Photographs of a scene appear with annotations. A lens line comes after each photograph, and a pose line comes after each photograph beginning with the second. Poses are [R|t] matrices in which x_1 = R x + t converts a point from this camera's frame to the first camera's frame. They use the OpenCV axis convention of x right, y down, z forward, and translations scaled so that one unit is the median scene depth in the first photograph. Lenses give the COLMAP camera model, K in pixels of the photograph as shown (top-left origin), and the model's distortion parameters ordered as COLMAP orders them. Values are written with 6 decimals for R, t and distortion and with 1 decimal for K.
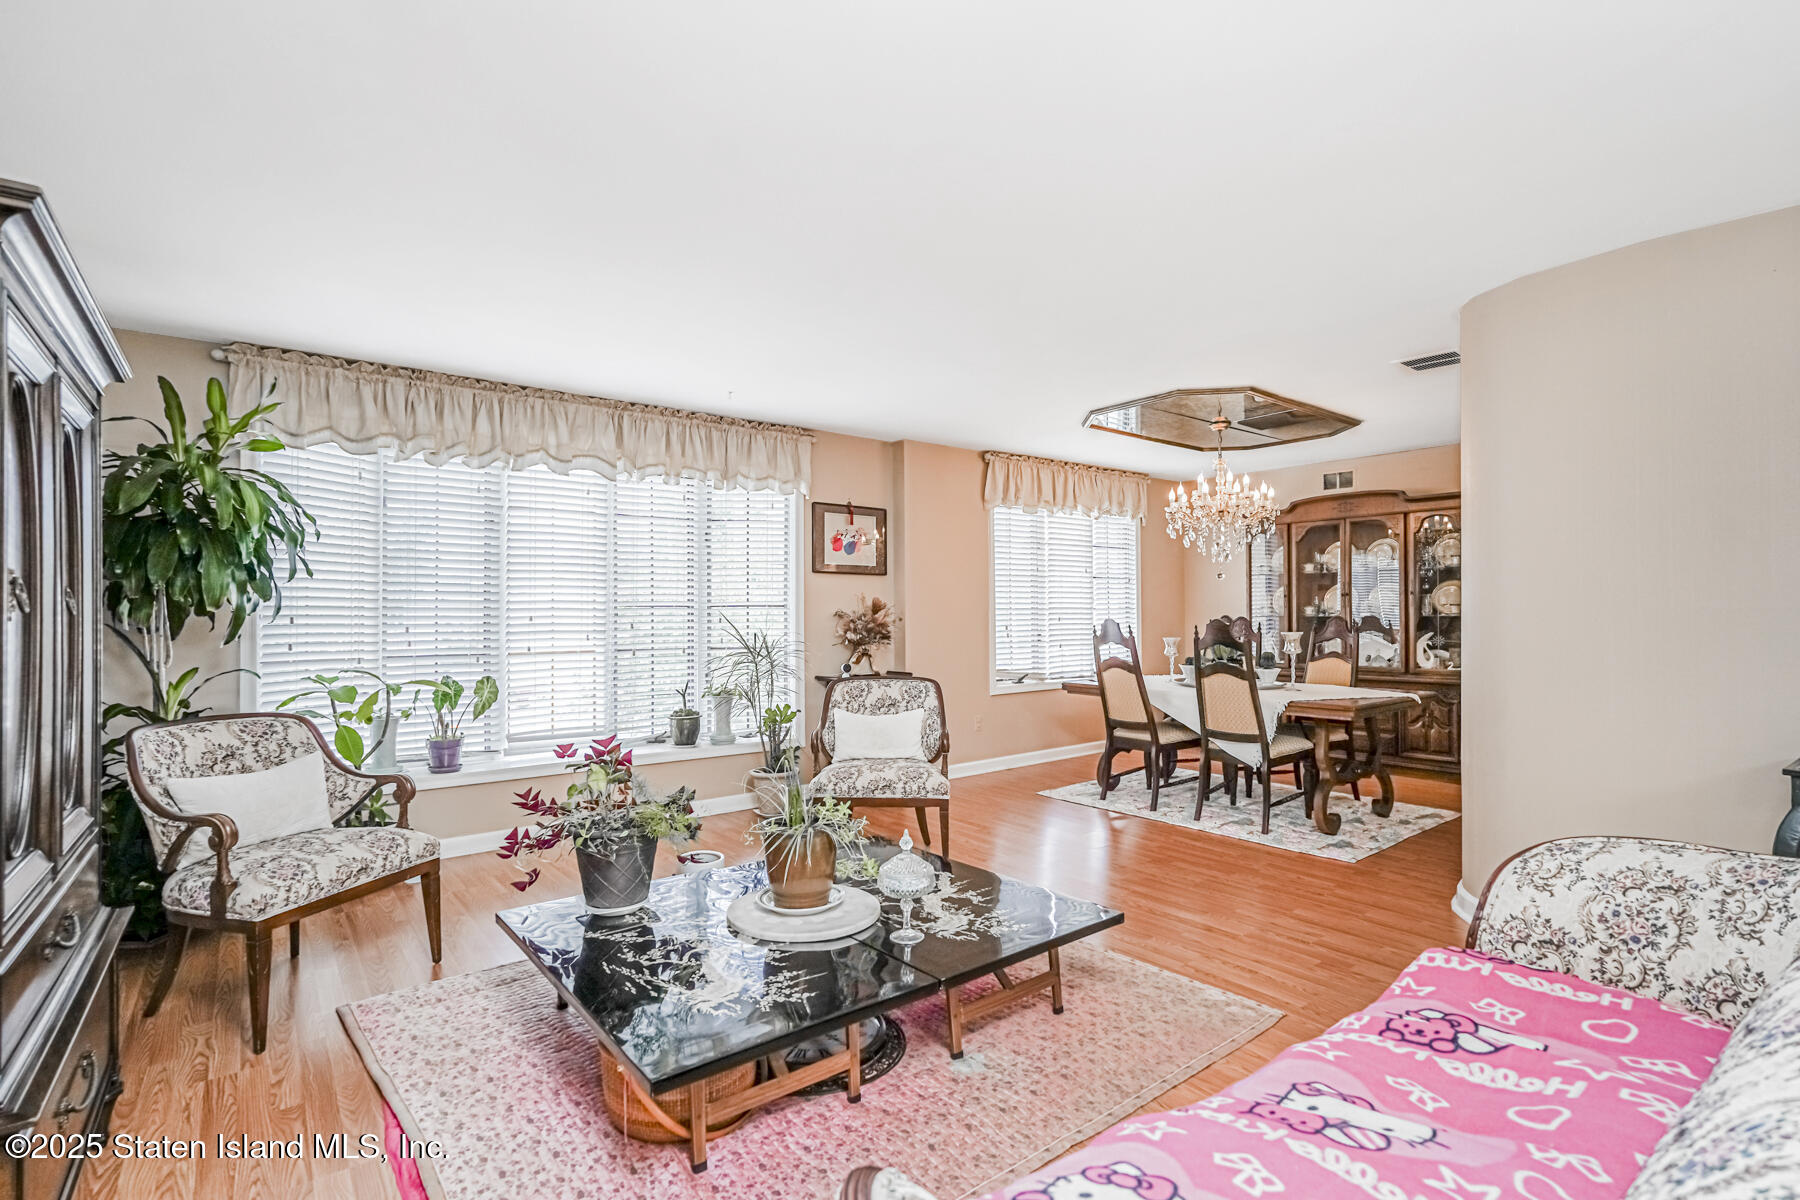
lens RADIAL K [[813.7, 0, 893.7], [0, 813.7, 601.1], [0, 0, 1]] dist [-0.008747, 0.000524]
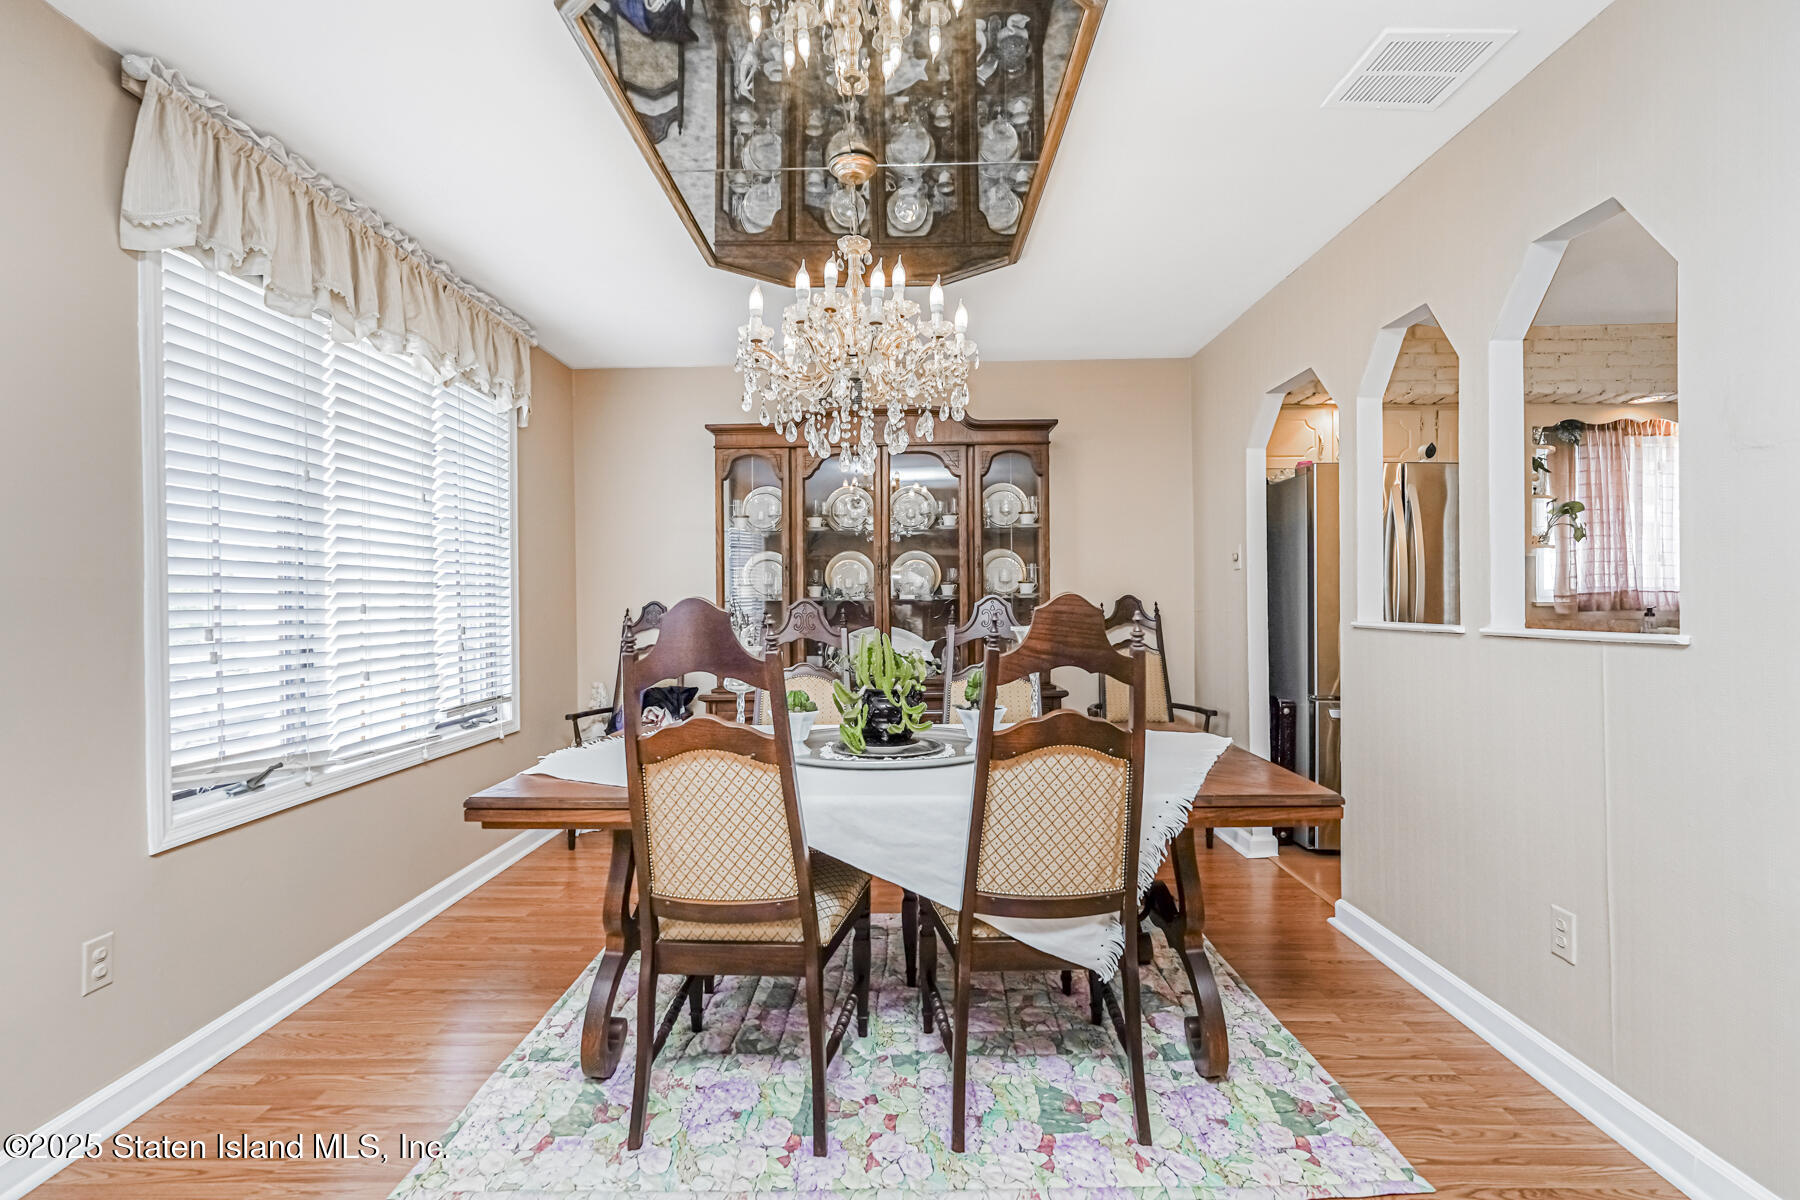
lens RADIAL K [[845.6, 0, 898.3], [0, 845.6, 603.3], [0, 0, 1]] dist [-0.001645, 0.000859]
pose [[0.620852, -0.004191, 0.783917, 0.042345], [-0.001977, 0.999974, 0.006912, 0.016538], [-0.783925, -0.005841, 0.620828, 0.561562]]
